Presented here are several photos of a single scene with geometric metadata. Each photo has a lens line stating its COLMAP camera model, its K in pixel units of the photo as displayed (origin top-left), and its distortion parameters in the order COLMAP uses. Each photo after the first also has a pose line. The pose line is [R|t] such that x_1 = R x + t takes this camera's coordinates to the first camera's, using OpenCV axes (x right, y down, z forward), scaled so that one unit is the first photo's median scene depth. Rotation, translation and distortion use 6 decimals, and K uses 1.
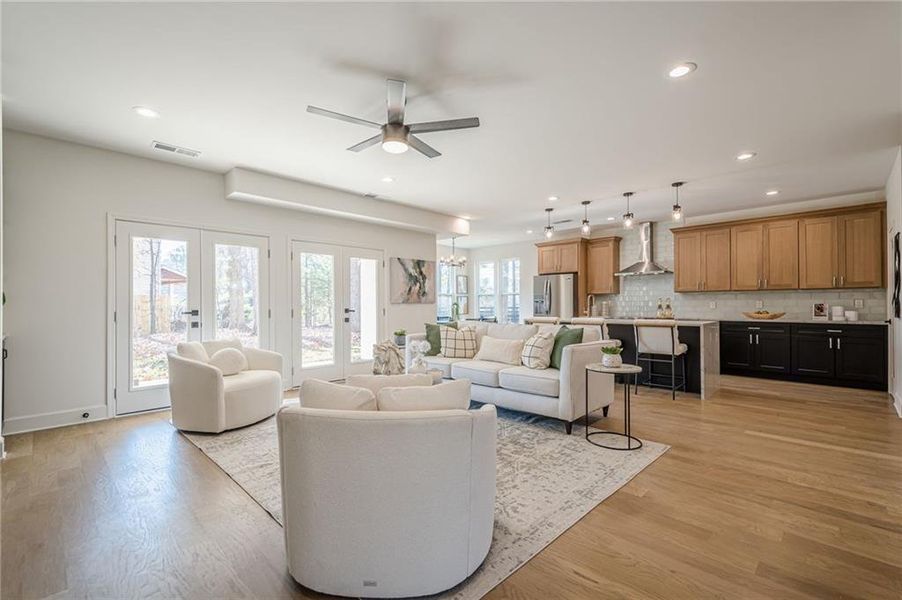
lens RADIAL K [[396.9, 0, 445.0], [0, 396.9, 302.4], [0, 0, 1]] dist [0.005451, 0.000213]
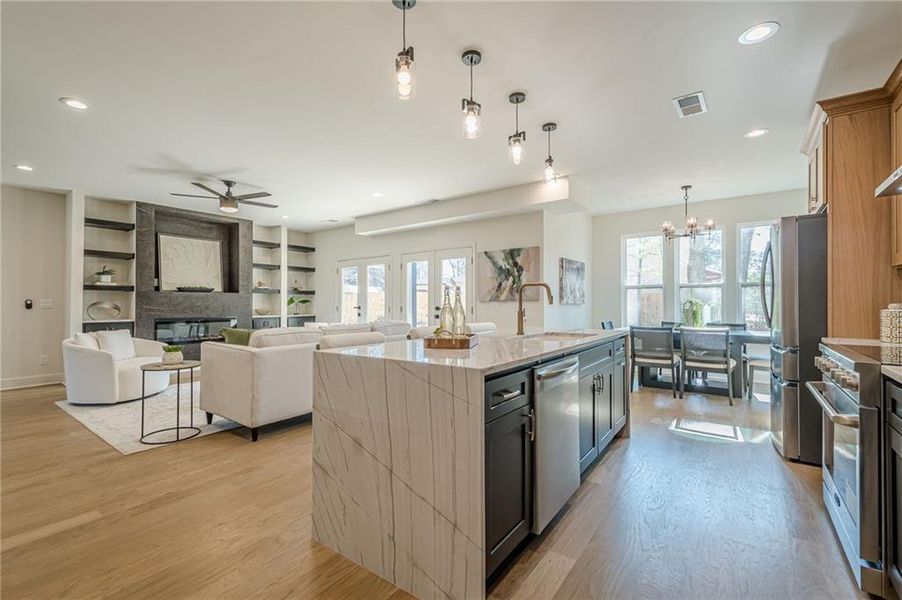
lens RADIAL K [[396.9, 0, 445.0], [0, 396.9, 302.4], [0, 0, 1]] dist [0.005451, 0.000213]
pose [[0.138494, 0.000260, -0.990363, 0.760382], [0.009967, 0.999949, 0.001657, 0.002251], [0.990313, -0.010101, 0.138484, 0.765976]]
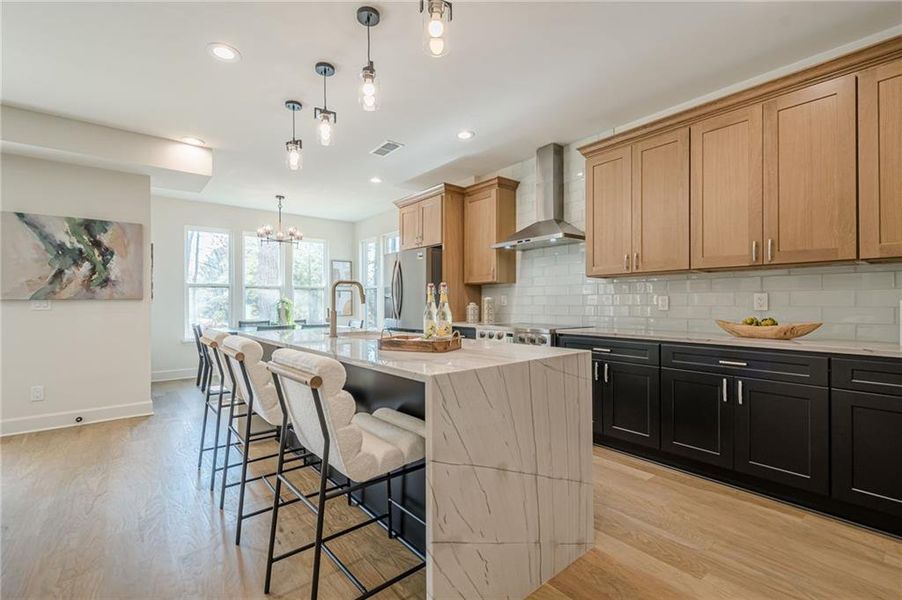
lens RADIAL K [[396.9, 0, 445.0], [0, 396.9, 302.4], [0, 0, 1]] dist [0.005451, 0.000213]
pose [[0.994282, 0.000594, -0.106781, 0.486981], [0.000314, 0.999964, 0.008490, 0.001236], [0.106782, -0.008475, 0.994246, 0.526798]]
